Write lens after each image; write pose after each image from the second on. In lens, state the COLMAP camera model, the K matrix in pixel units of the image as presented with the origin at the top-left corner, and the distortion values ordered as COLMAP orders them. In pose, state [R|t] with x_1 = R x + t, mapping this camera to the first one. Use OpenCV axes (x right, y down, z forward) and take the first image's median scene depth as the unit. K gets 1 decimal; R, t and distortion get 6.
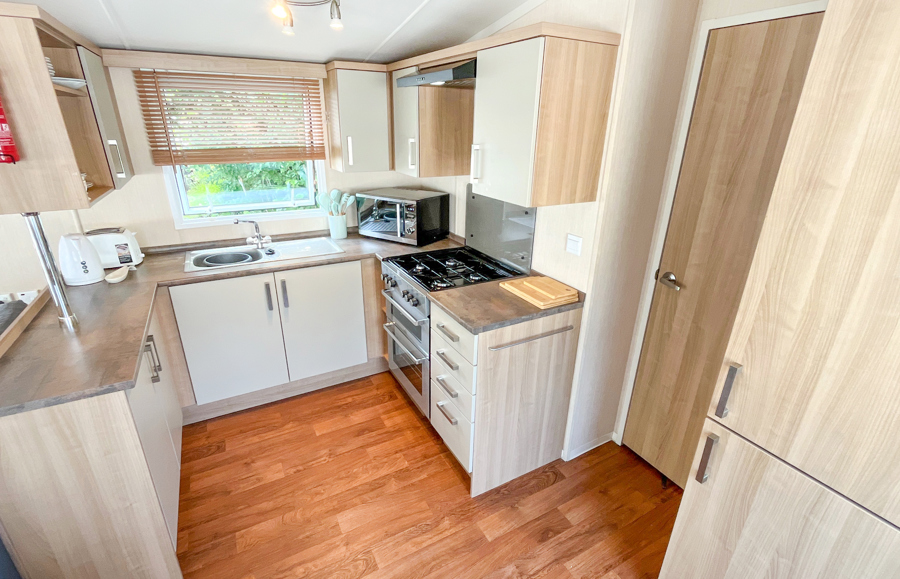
lens RADIAL K [[425.1, 0, 450.0], [0, 425.1, 289.5], [0, 0, 1]] dist [-0.001852, -0.000350]
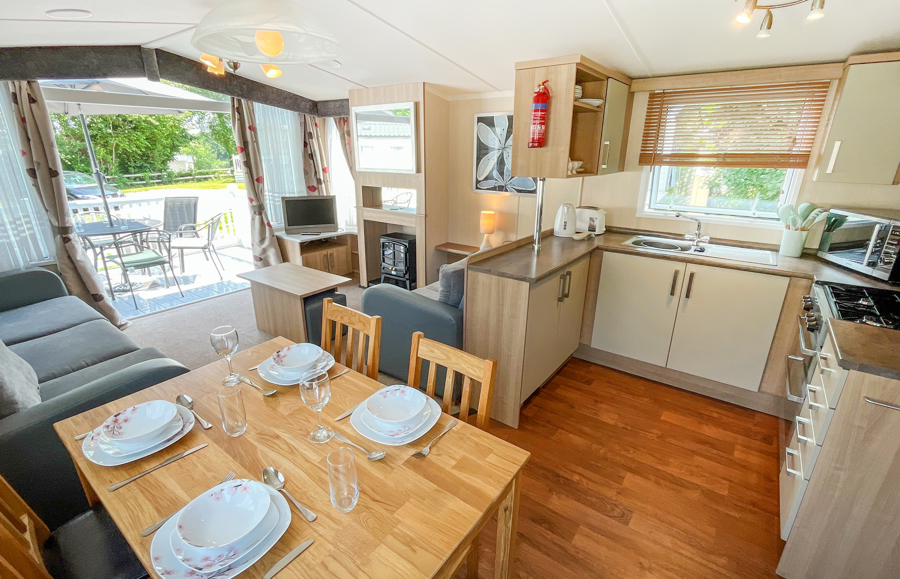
lens RADIAL K [[414.5, 0, 450.0], [0, 414.5, 289.5], [0, 0, 1]] dist [-0.001213, -0.001210]
pose [[0.420200, 0.283135, -0.862129, 0.278111], [-0.335311, 0.931281, 0.142415, 0.078913], [0.843207, 0.229238, 0.486263, -0.013889]]
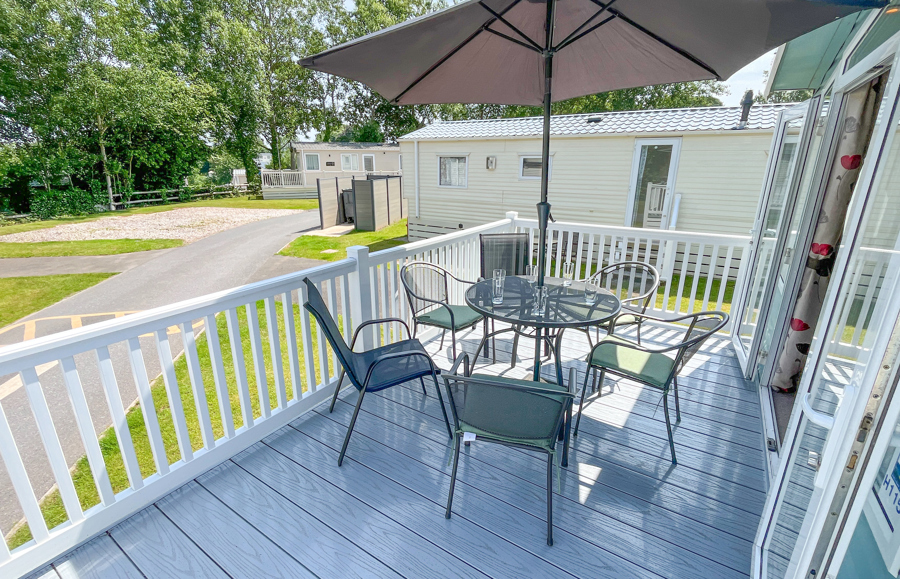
lens RADIAL K [[414.5, 0, 450.0], [0, 414.5, 289.5], [0, 0, 1]] dist [-0.001213, -0.001210]
pose [[0.472222, 0.248339, -0.845774, -1.395203], [-0.324580, 0.941066, 0.095096, 0.575360], [0.819546, 0.229615, 0.524997, -1.256617]]
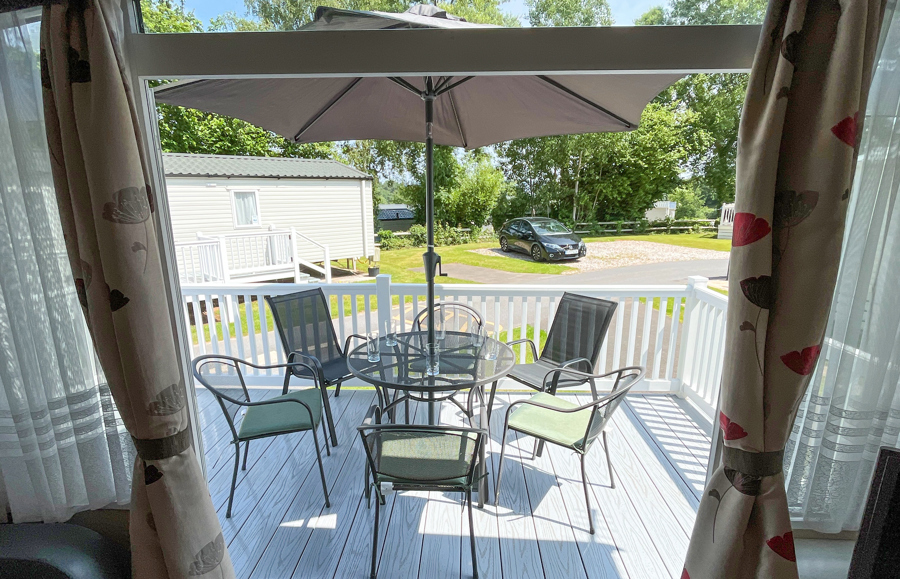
lens RADIAL K [[478.2, 0, 447.1], [0, 478.2, 316.4], [0, 0, 1]] dist [0.000878, -0.000157]
pose [[-0.516264, 0.203865, -0.831812, -1.297308], [-0.322765, 0.853325, 0.409461, 0.051921], [0.793281, 0.479870, -0.374740, -0.063254]]
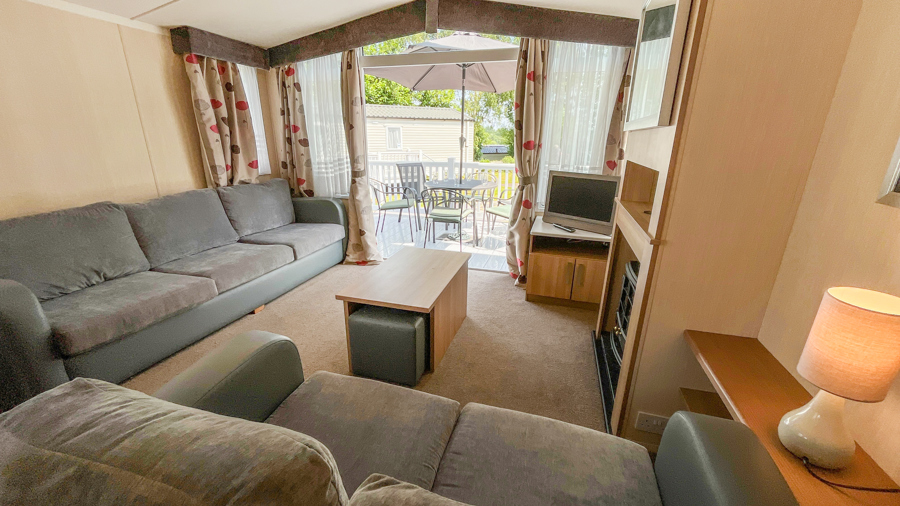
lens RADIAL K [[361.3, 0, 450.0], [0, 361.3, 253.0], [0, 0, 1]] dist [0.000243, 0.000006]
pose [[-0.711137, 0.194542, -0.675602, -0.741251], [-0.280524, 0.802628, 0.526398, -0.114378], [0.644663, 0.563863, -0.516205, 0.752365]]
